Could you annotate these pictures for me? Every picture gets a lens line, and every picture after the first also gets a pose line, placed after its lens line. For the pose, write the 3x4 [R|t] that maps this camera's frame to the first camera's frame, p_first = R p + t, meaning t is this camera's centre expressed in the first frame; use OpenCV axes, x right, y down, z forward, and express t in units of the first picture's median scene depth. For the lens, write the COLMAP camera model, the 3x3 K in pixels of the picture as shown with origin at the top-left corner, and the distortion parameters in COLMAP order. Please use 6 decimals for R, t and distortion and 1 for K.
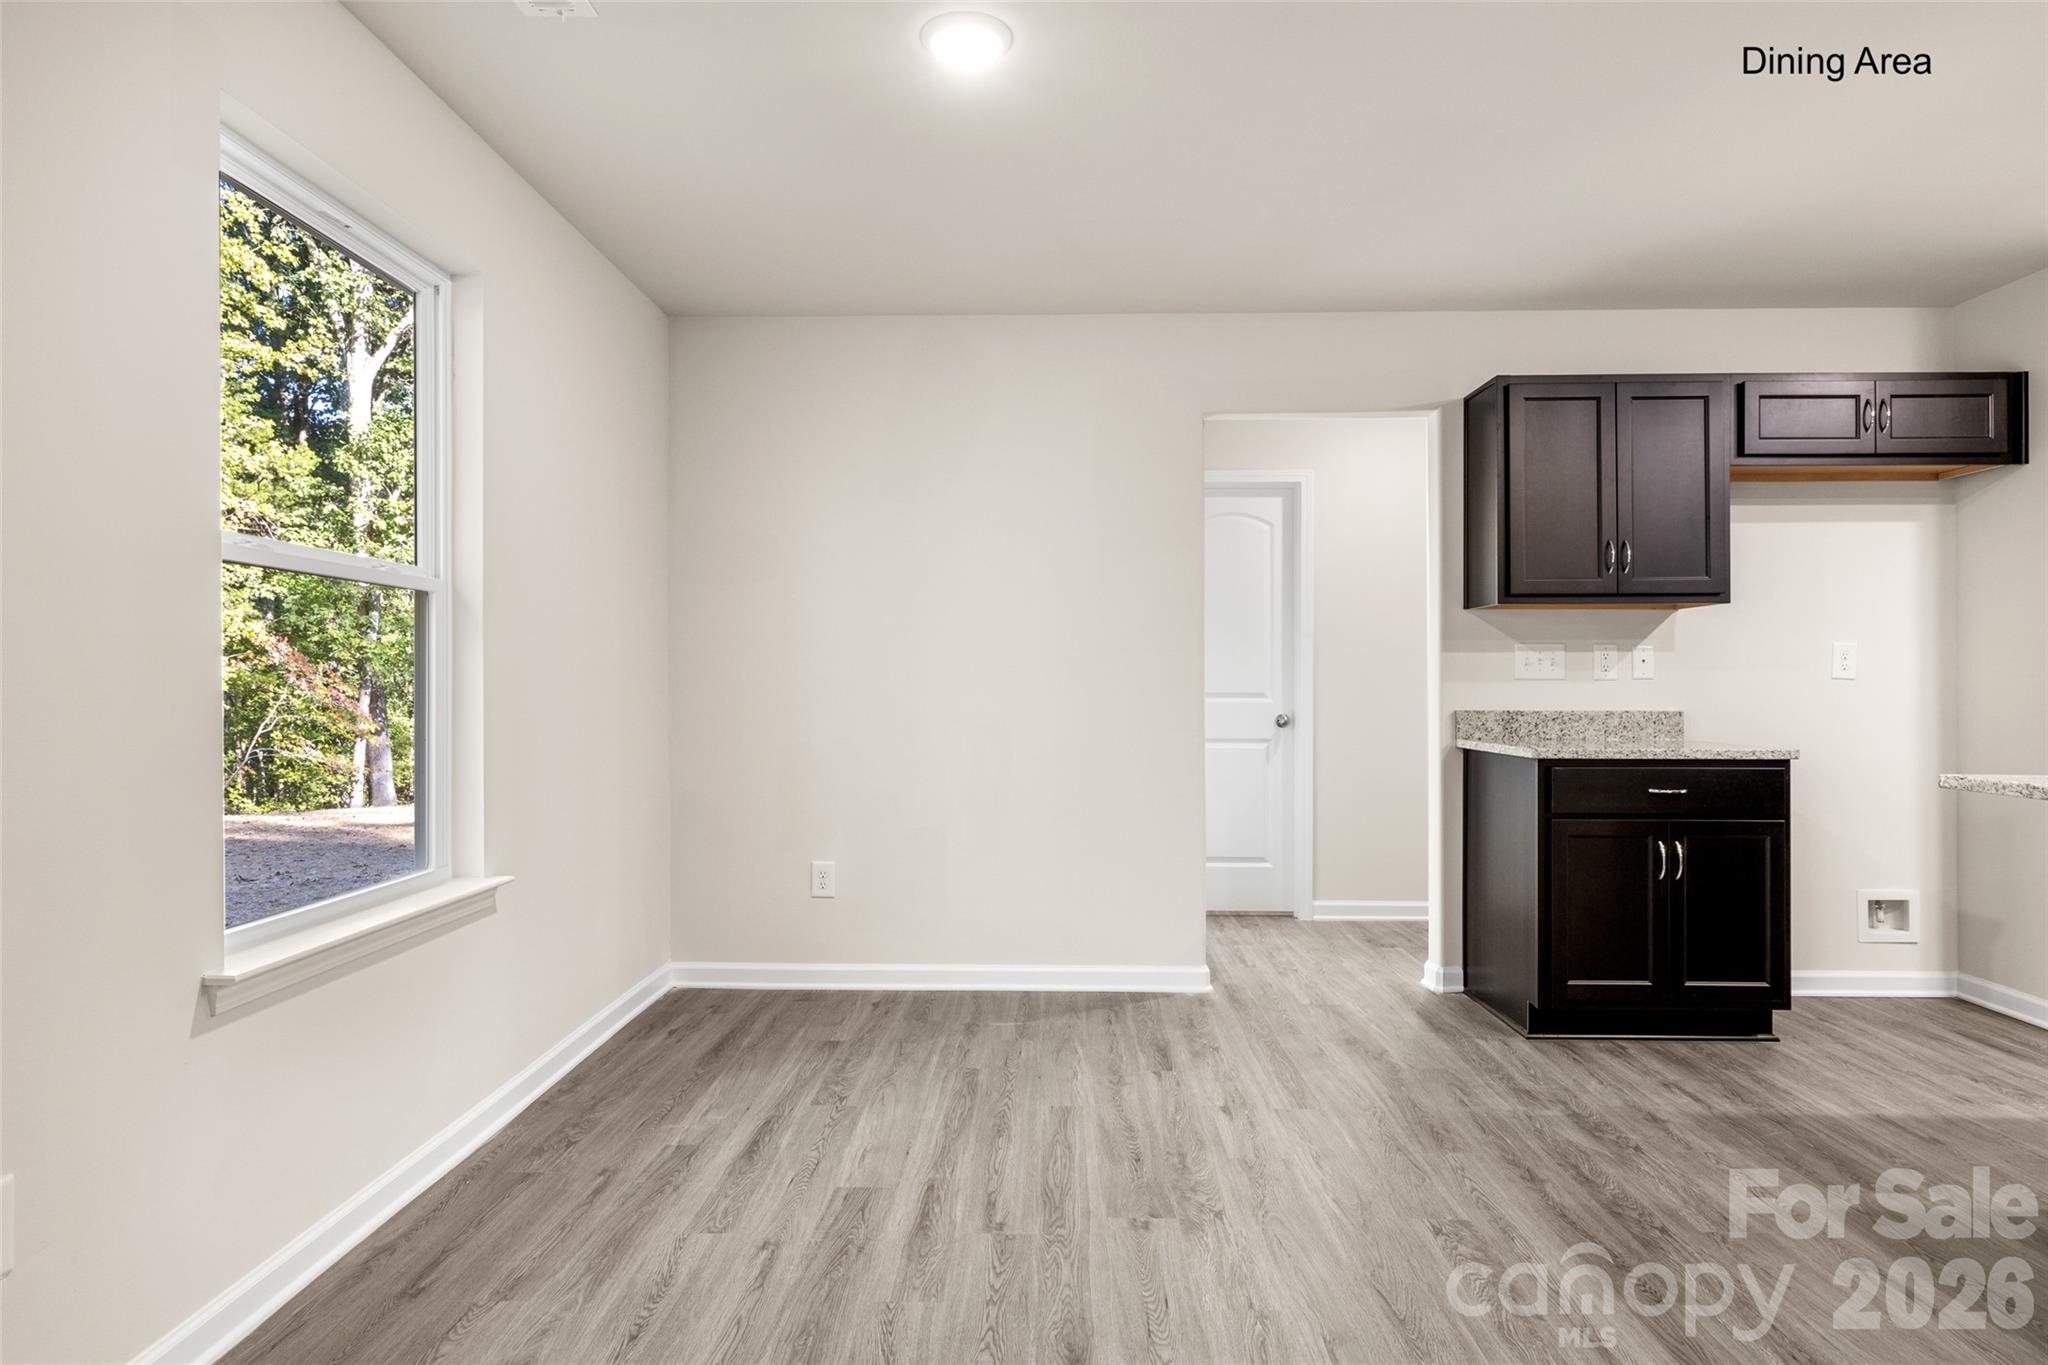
lens RADIAL K [[1144.5, 0, 1018.6], [0, 1144.5, 684.5], [0, 0, 1]] dist [0.000380, -0.002795]
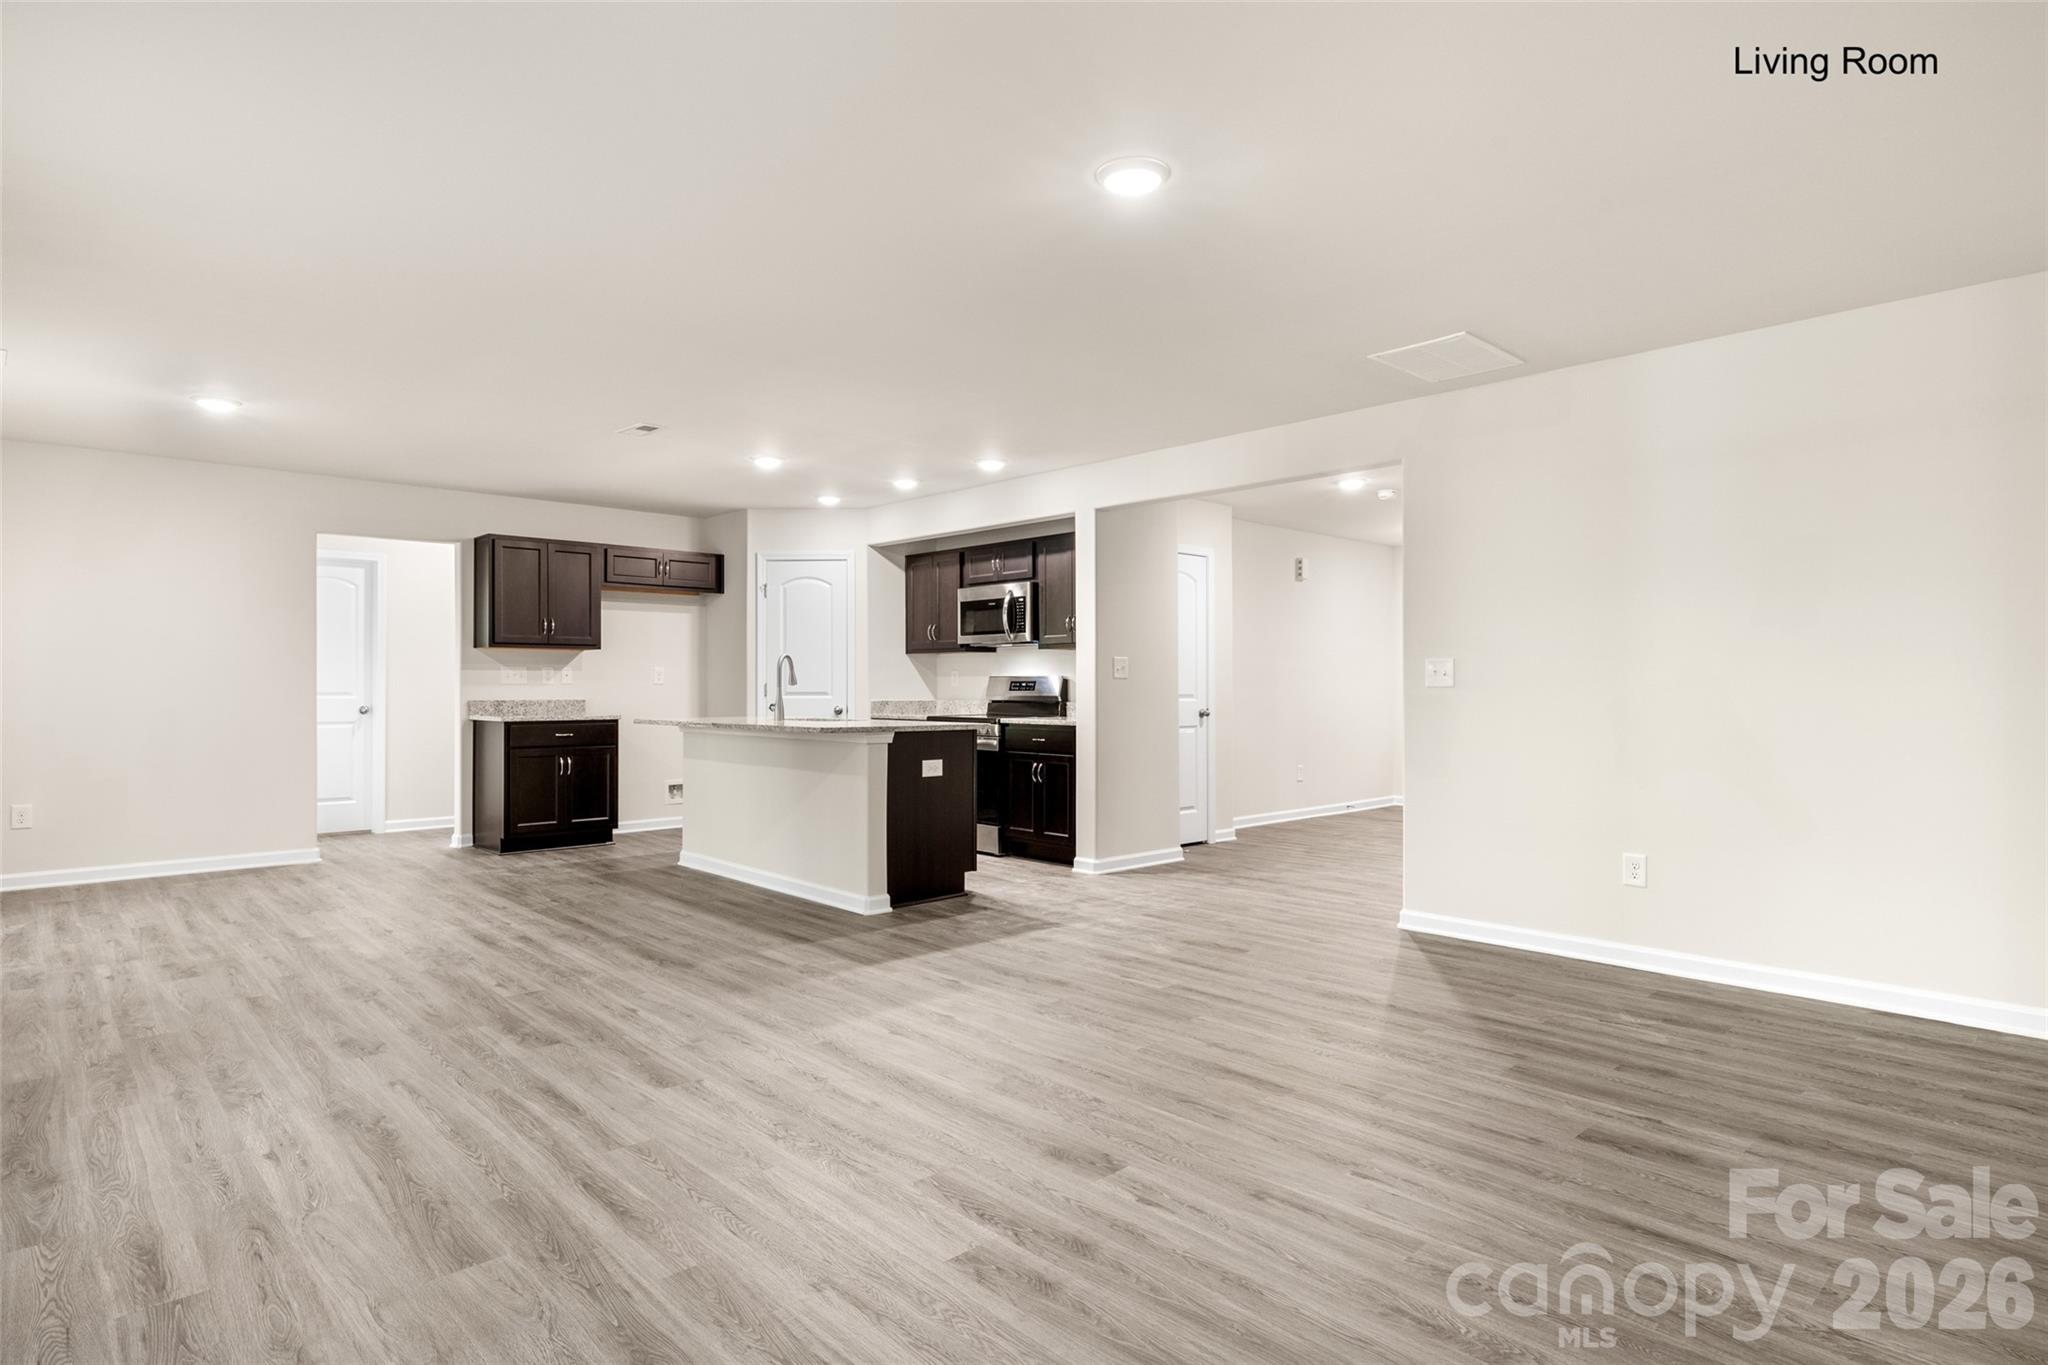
lens RADIAL K [[1096.9, 0, 1050.7], [0, 1096.9, 674.7], [0, 0, 1]] dist [-0.025659, 0.002442]
pose [[0.692525, 0.008308, 0.721346, -0.282852], [0.000284, 0.999930, -0.011790, 0.001596], [-0.721394, 0.008370, 0.692474, -1.052128]]
